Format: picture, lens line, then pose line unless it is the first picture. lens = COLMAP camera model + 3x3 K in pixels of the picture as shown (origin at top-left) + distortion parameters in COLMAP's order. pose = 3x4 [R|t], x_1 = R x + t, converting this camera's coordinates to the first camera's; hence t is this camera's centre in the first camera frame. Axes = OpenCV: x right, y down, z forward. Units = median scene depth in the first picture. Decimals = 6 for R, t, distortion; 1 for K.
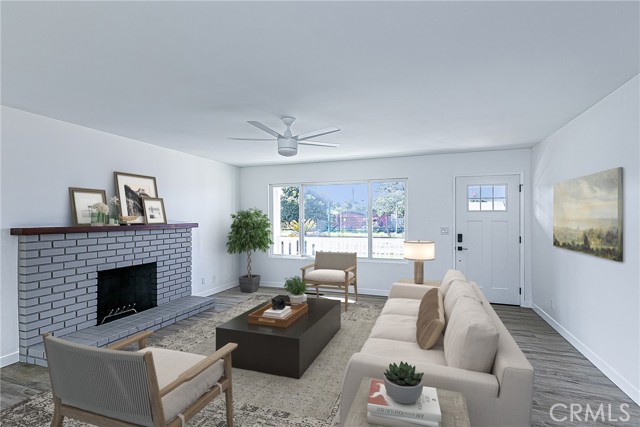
lens RADIAL K [[316.8, 0, 321.2], [0, 316.8, 217.7], [0, 0, 1]] dist [0.000523, -0.000186]
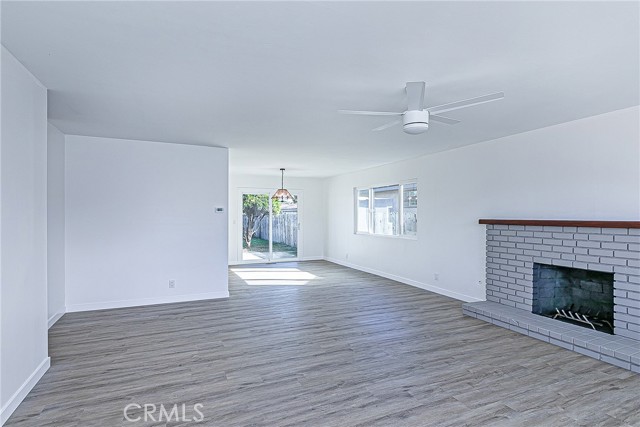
lens RADIAL K [[335.1, 0, 321.9], [0, 335.1, 213.7], [0, 0, 1]] dist [-0.000998, 0.000008]
pose [[-0.735425, 0.014113, -0.677459, 0.526812], [0.016493, 0.999860, 0.002924, -0.009166], [0.677405, -0.009023, -0.735555, 1.219987]]
